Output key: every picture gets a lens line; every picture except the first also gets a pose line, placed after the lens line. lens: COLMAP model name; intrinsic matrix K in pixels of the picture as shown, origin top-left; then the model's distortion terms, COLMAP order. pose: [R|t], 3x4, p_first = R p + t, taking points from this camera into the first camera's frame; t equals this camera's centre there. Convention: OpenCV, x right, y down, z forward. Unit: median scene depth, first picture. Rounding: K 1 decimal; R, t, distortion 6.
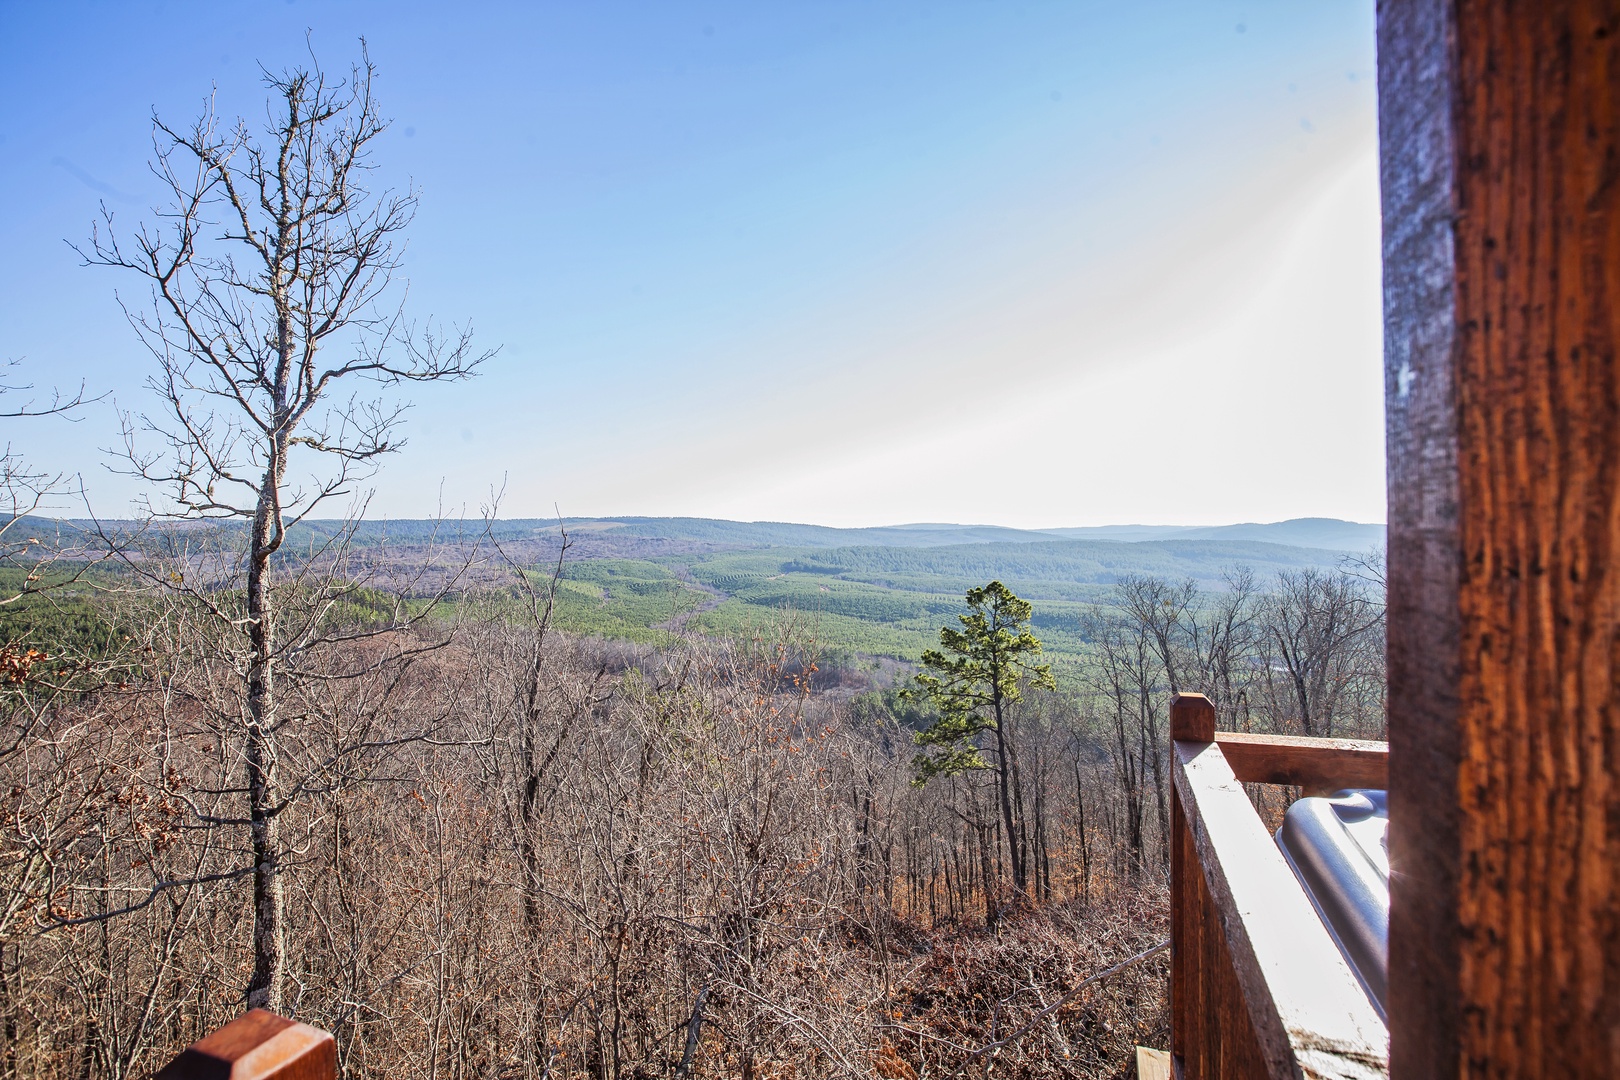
lens RADIAL K [[785.7, 0, 781.2], [0, 785.7, 532.3], [0, 0, 1]] dist [-0.020921, 0.005754]
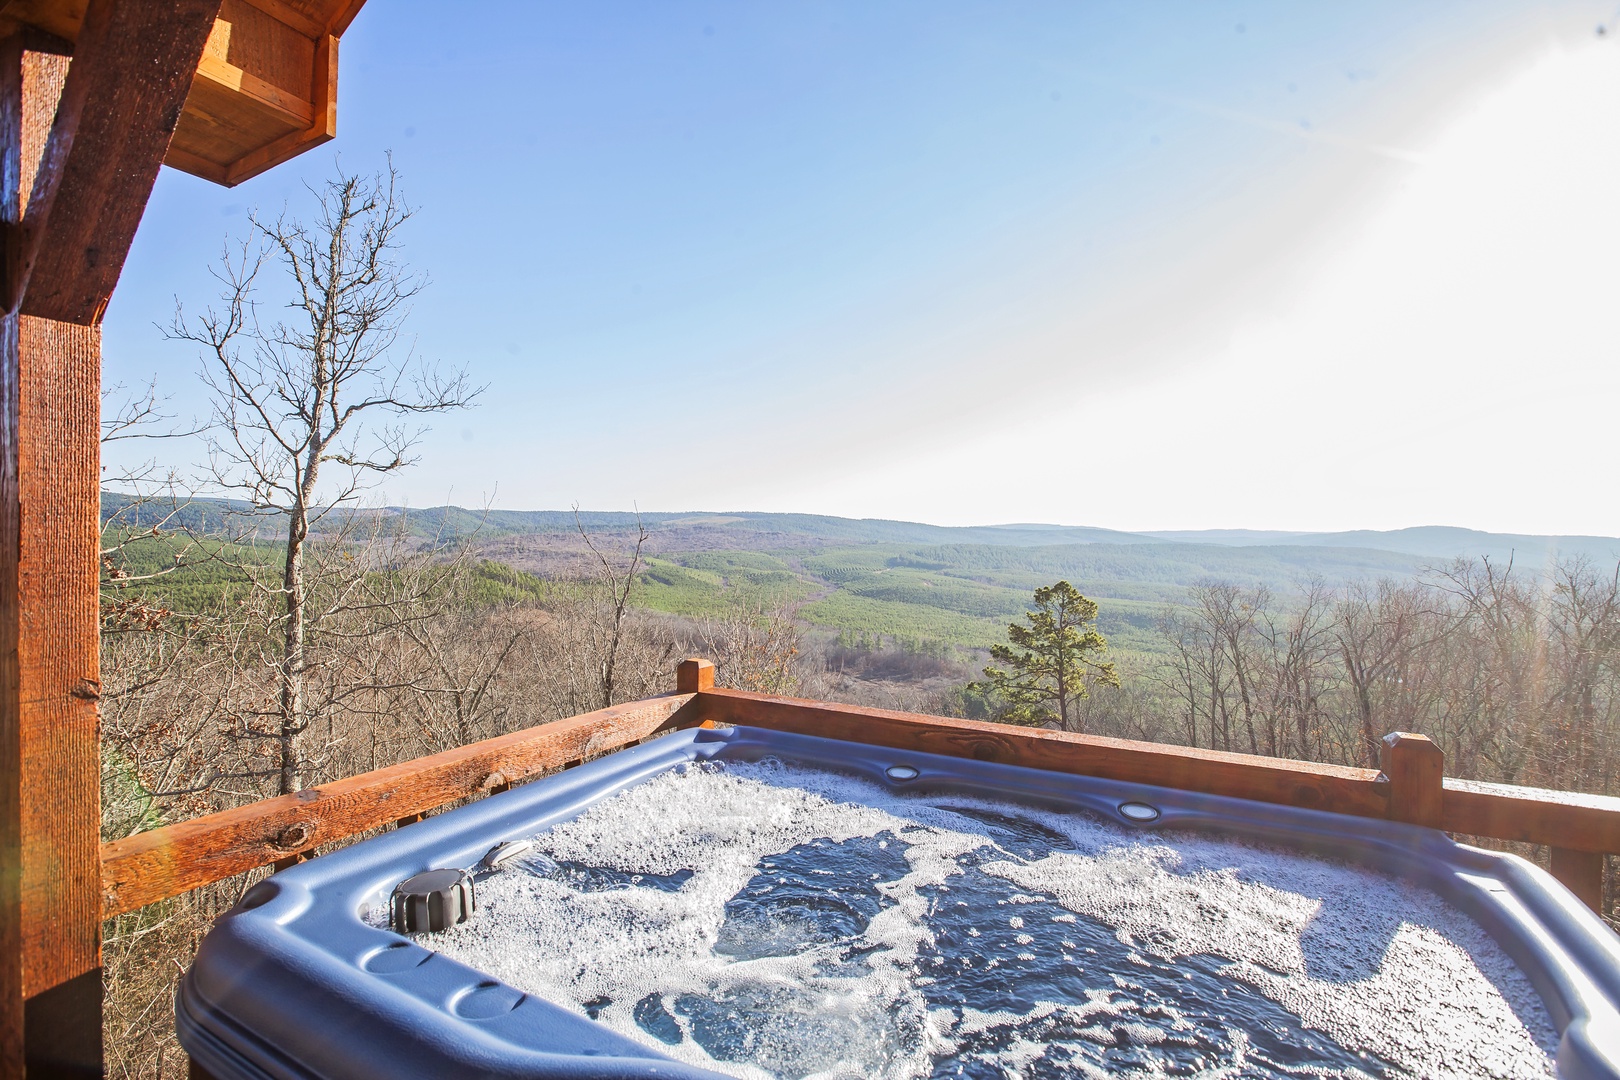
lens RADIAL K [[731.5, 0, 781.2], [0, 731.5, 532.0], [0, 0, 1]] dist [-0.041318, 0.012970]
pose [[0.990094, 0.021624, -0.138731, 0.311851], [-0.020917, 0.999760, 0.006554, -0.014378], [0.138839, -0.003587, 0.990308, -0.114155]]
